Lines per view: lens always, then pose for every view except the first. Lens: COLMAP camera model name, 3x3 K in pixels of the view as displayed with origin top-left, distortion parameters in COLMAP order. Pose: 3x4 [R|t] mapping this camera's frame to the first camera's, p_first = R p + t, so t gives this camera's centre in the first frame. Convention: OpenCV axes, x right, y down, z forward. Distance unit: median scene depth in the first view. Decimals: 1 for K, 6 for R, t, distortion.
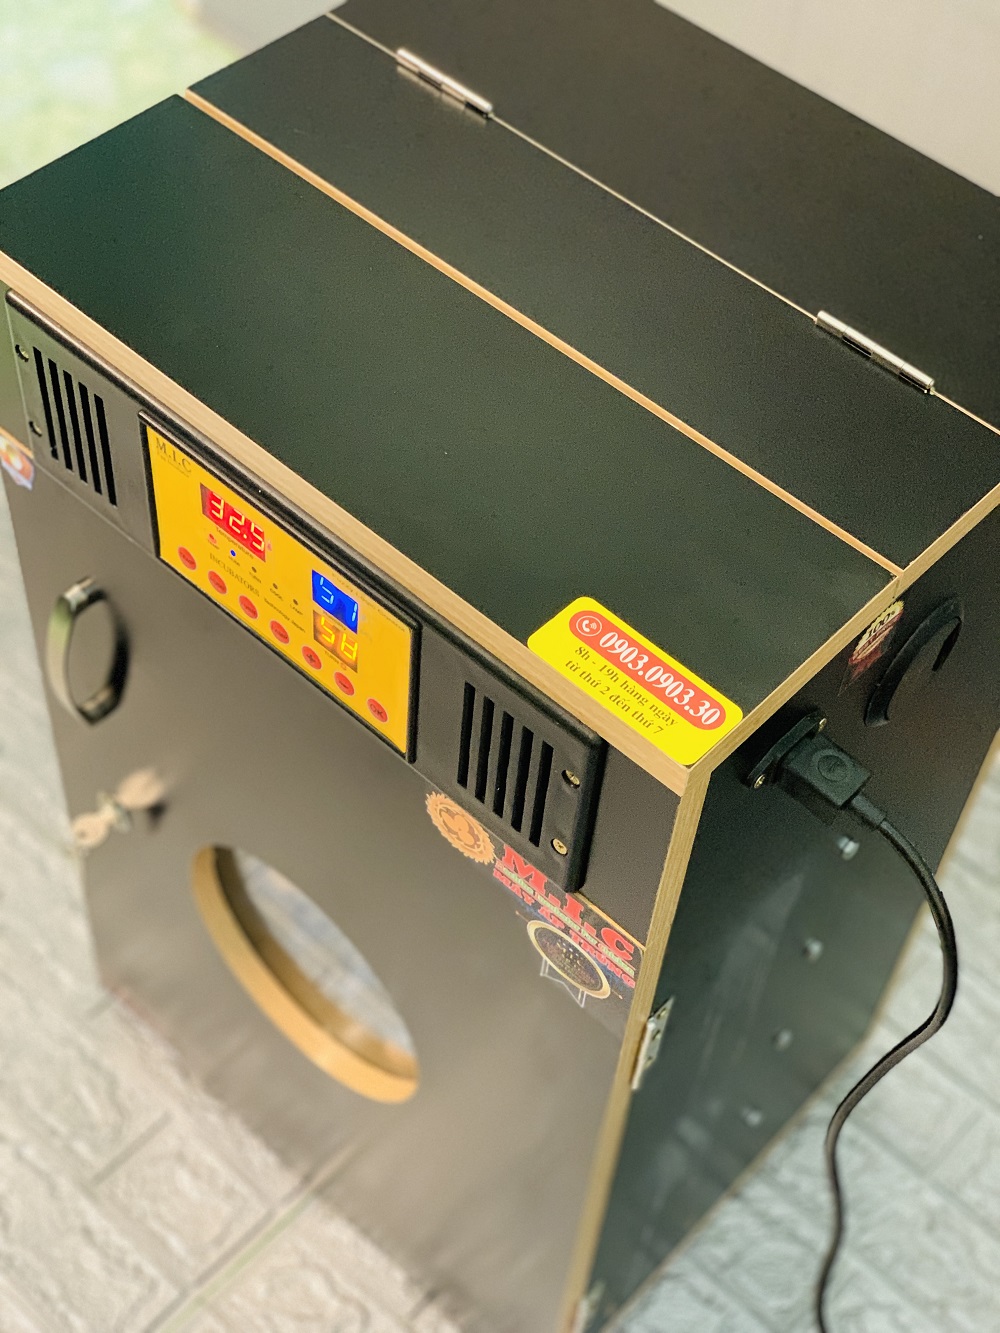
lens RADIAL K [[1990.9, 0, 500.0], [0, 1990.9, 666.5], [0, 0, 1]] dist [-0.036150, 0.012875]
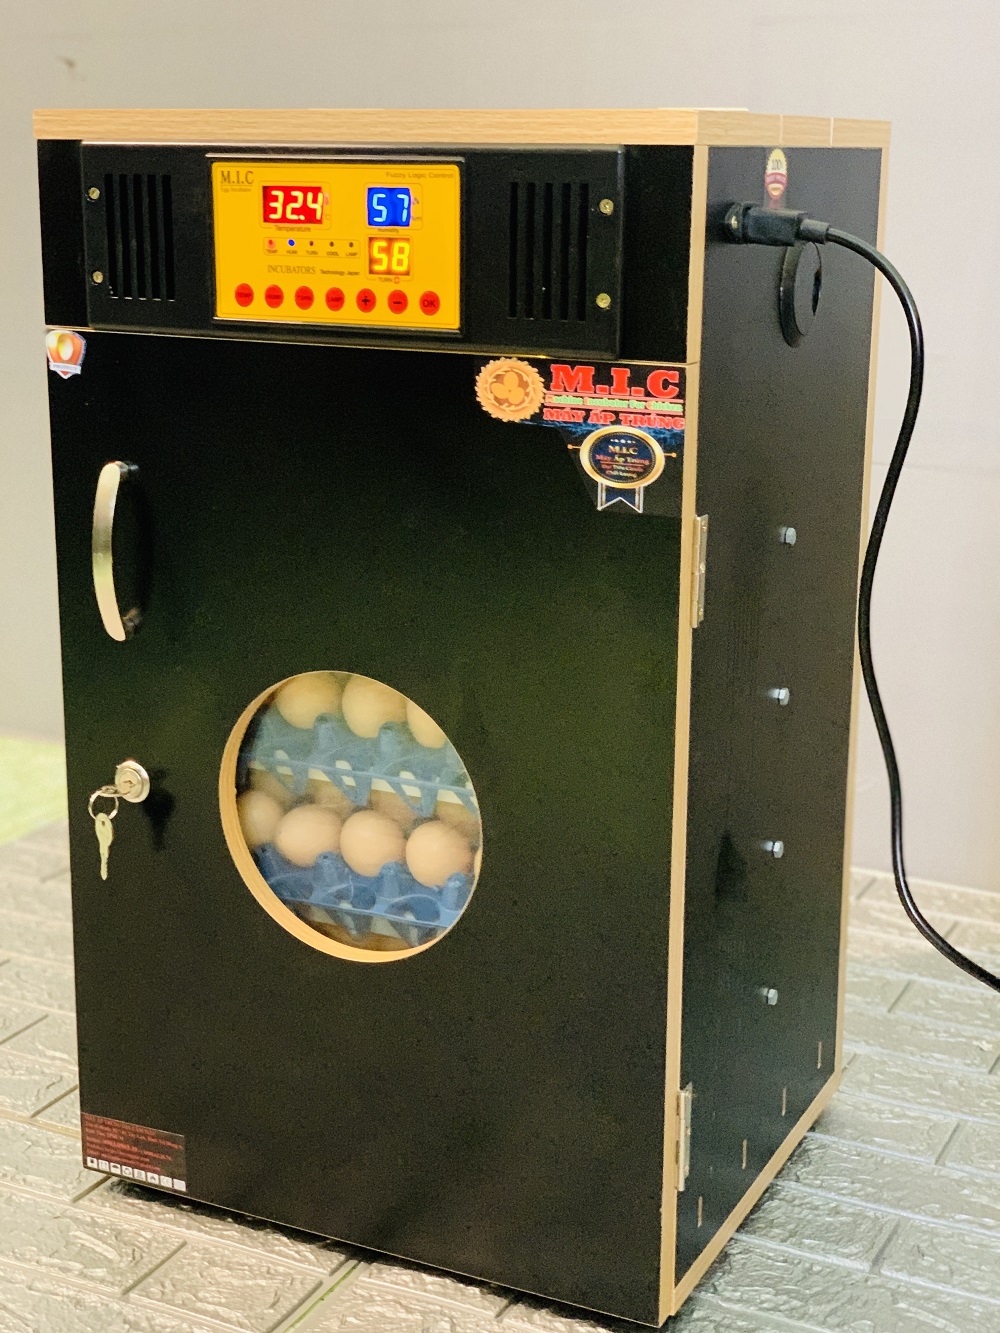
lens RADIAL K [[1990.9, 0, 500.0], [0, 1990.9, 666.5], [0, 0, 1]] dist [-0.036150, 0.012875]
pose [[0.956031, -0.124798, 0.265385, -0.382248], [0.259133, 0.783189, -0.565212, 0.929190], [-0.137310, 0.609131, 0.781093, 0.130793]]
